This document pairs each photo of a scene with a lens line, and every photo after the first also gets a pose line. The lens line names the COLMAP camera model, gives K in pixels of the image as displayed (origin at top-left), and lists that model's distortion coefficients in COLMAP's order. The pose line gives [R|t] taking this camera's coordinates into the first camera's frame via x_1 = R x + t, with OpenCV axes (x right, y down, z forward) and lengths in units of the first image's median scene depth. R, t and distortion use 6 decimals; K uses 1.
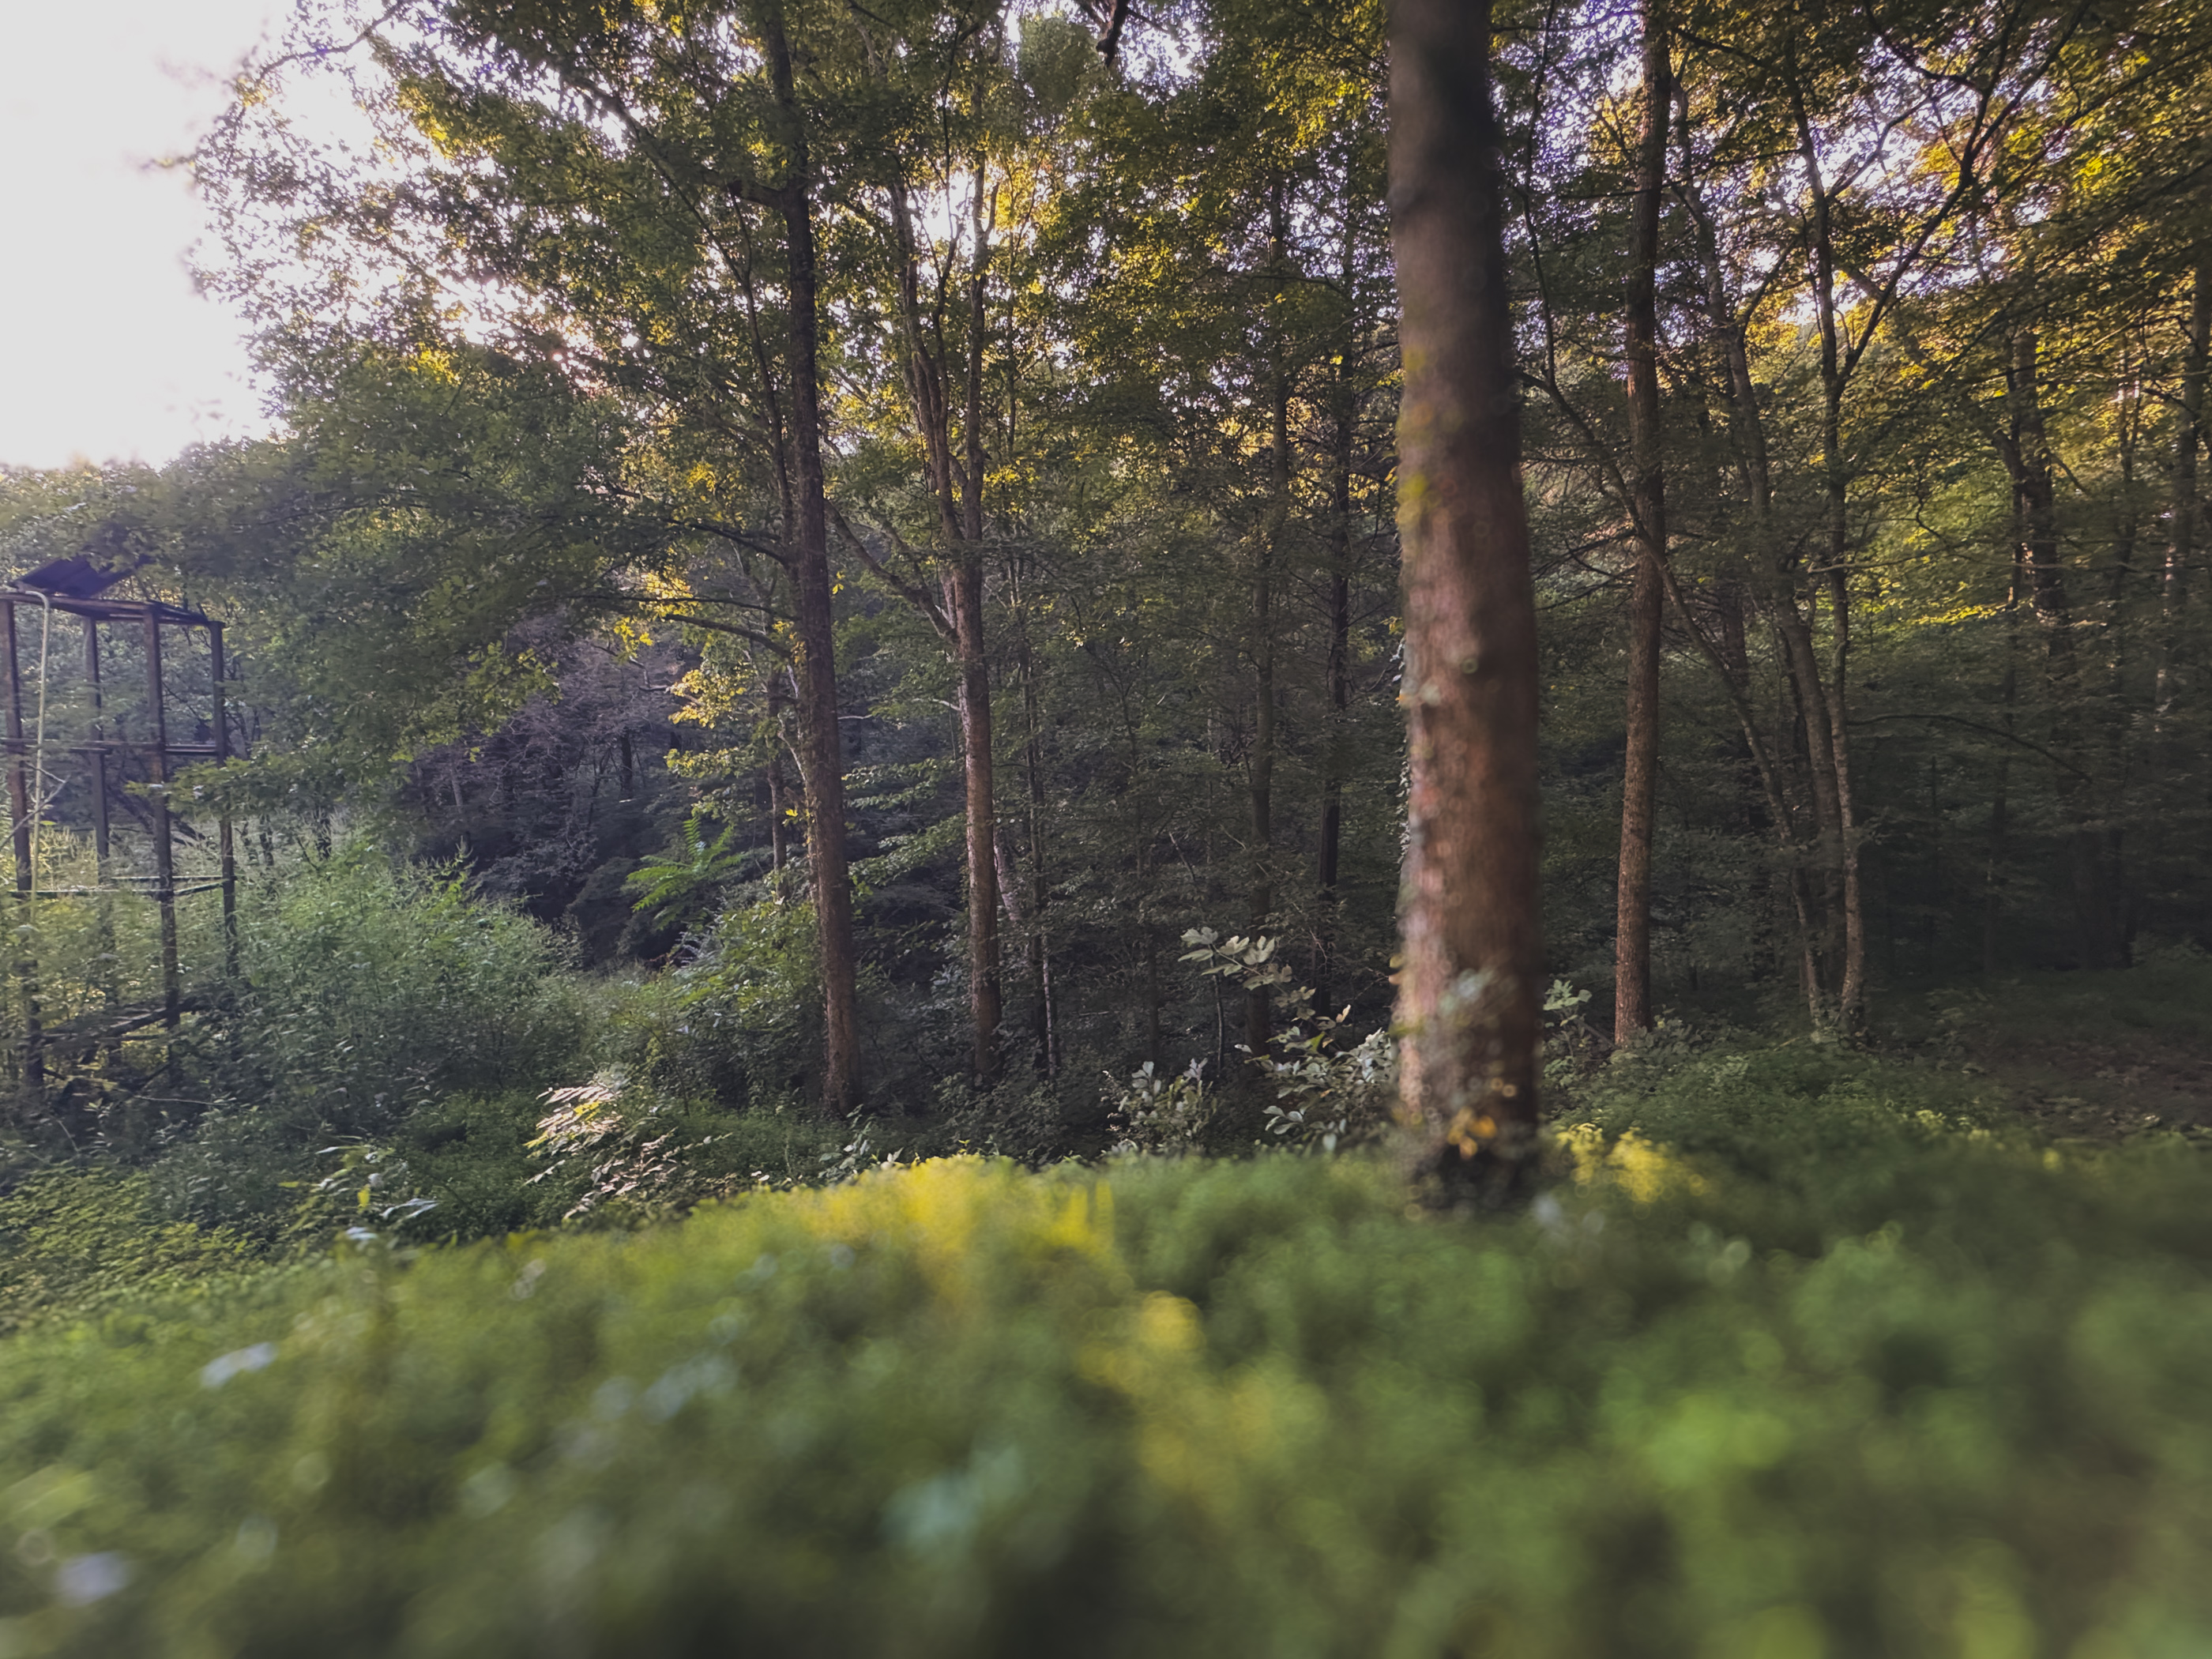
lens RADIAL K [[897.1, 0, 1106.0], [0, 897.1, 829.5], [0, 0, 1]] dist [-0.032151, 0.015283]
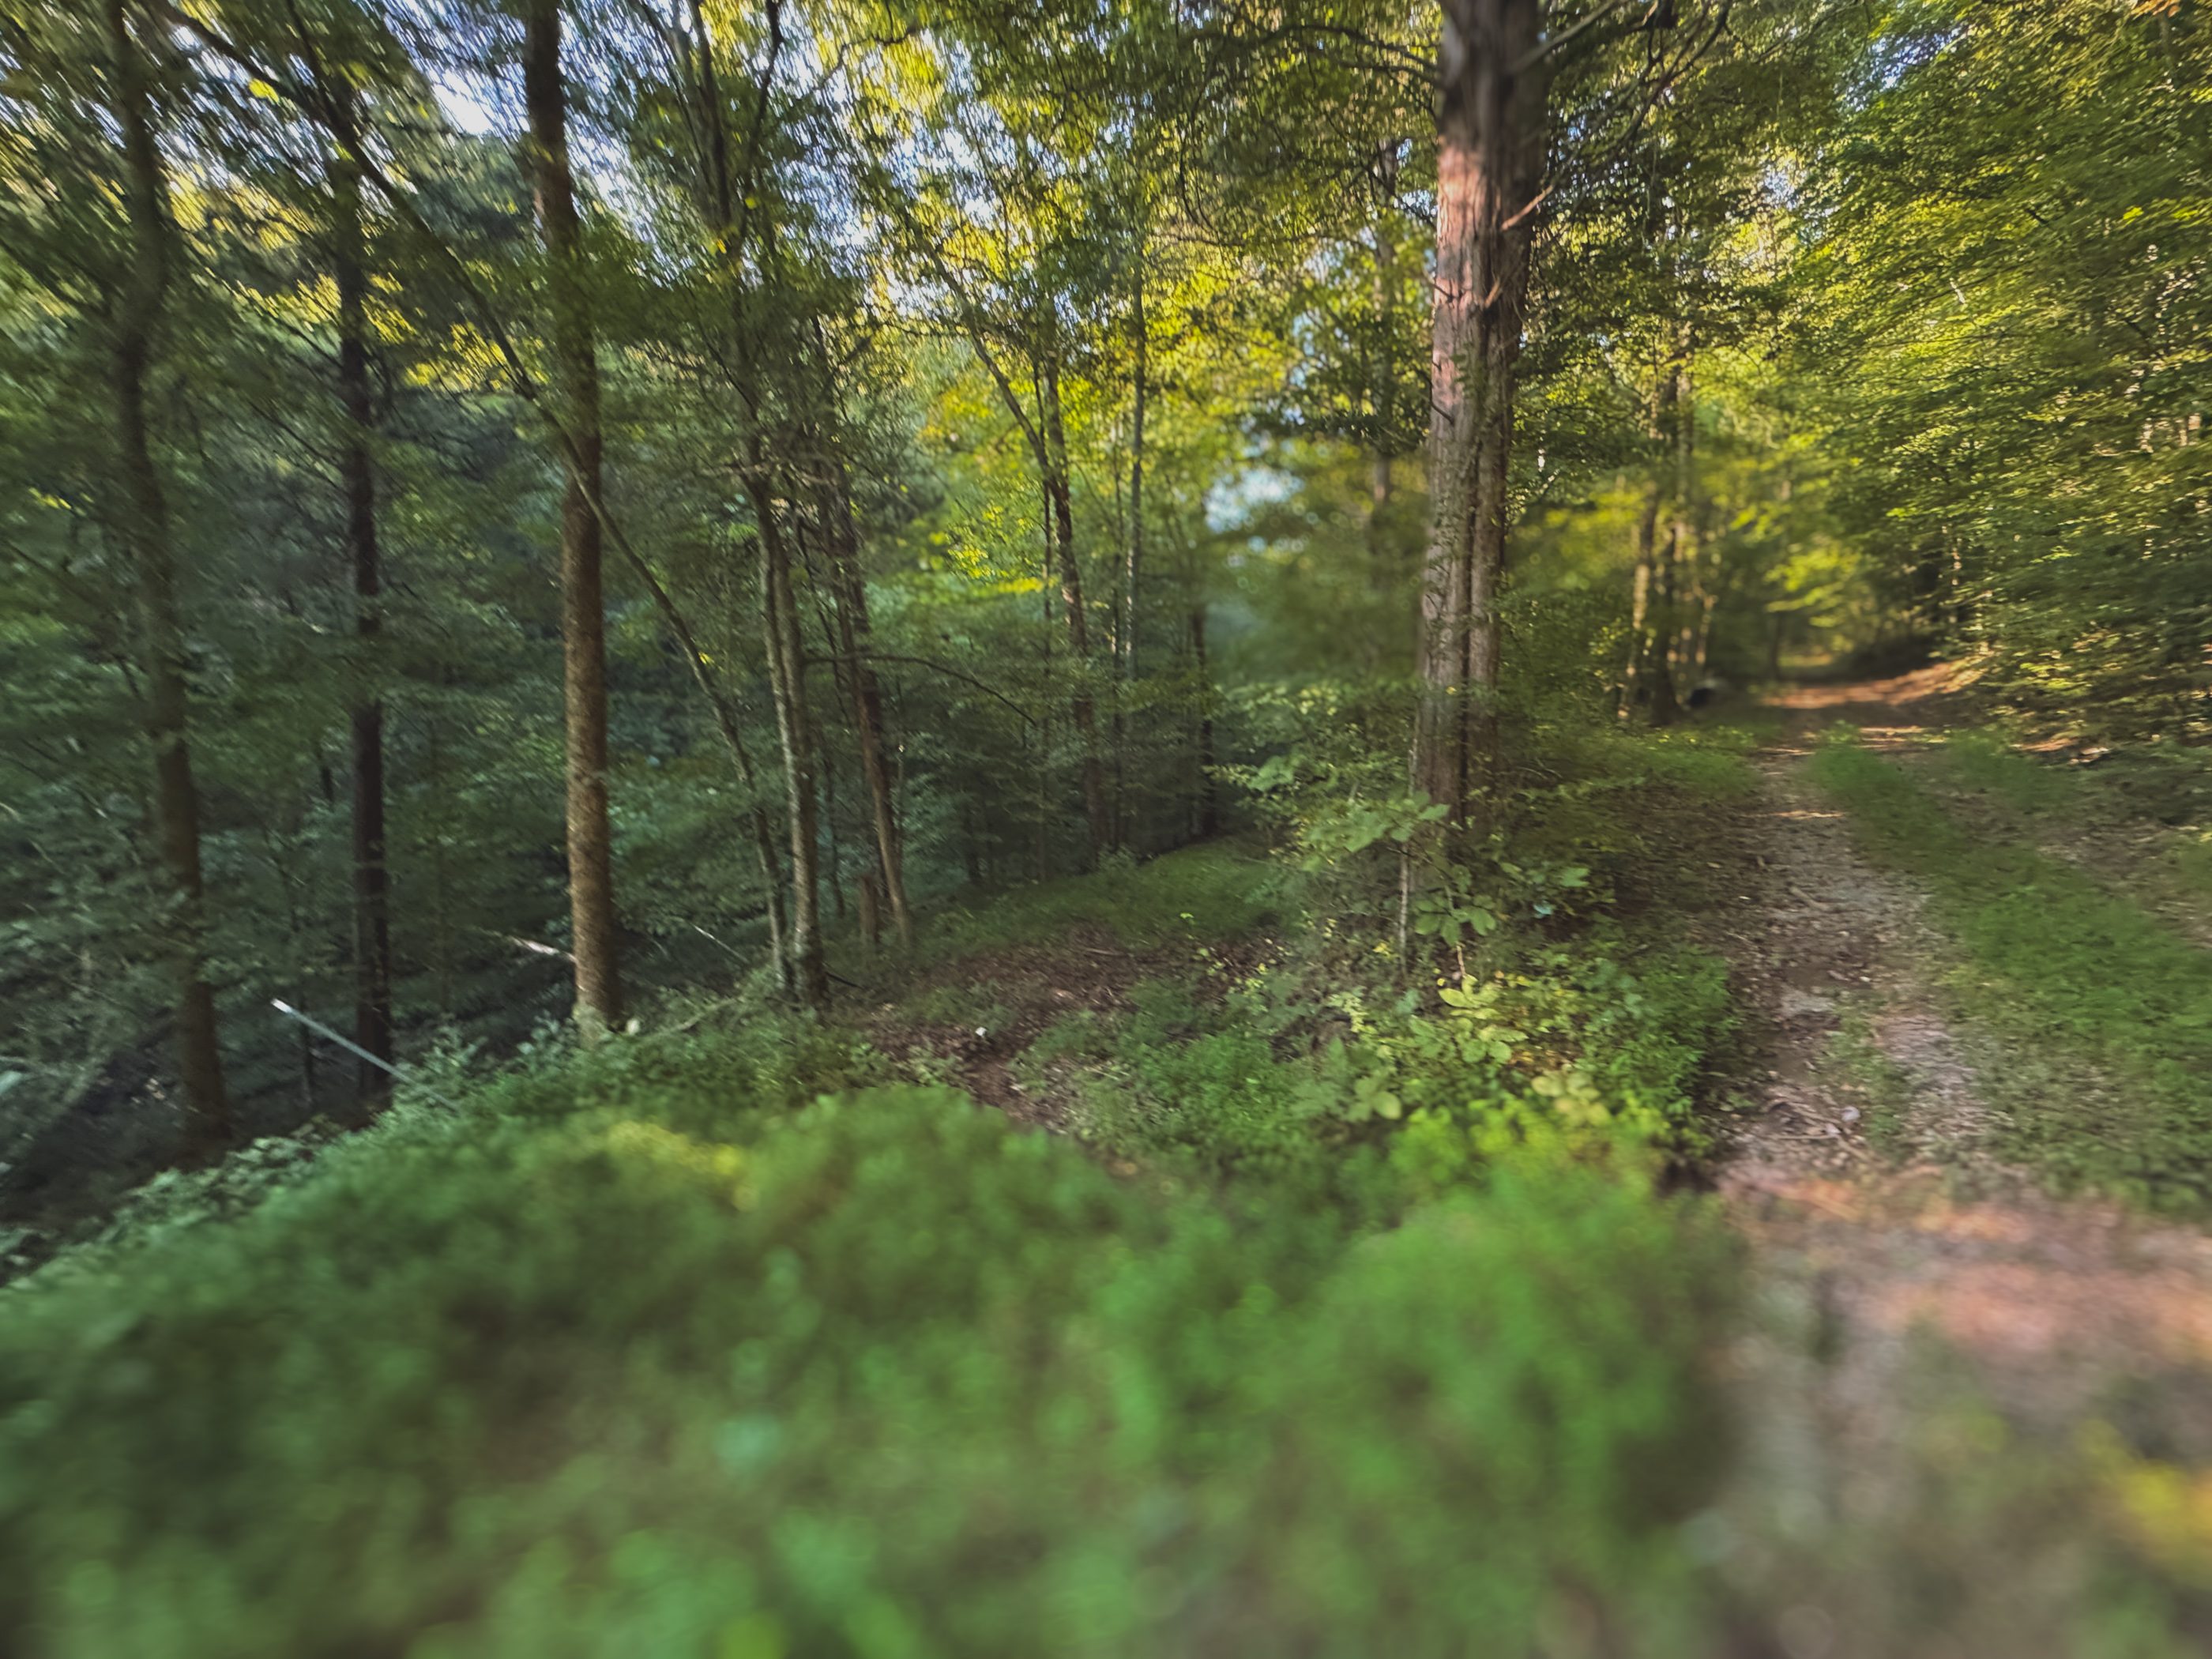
lens RADIAL K [[897.1, 0, 1106.0], [0, 897.1, 829.5], [0, 0, 1]] dist [-0.032151, 0.015283]
pose [[0.734260, -0.060553, 0.676163, 0.257349], [0.021802, 0.997604, 0.065665, 0.004403], [-0.678519, -0.033473, 0.733820, 0.046122]]
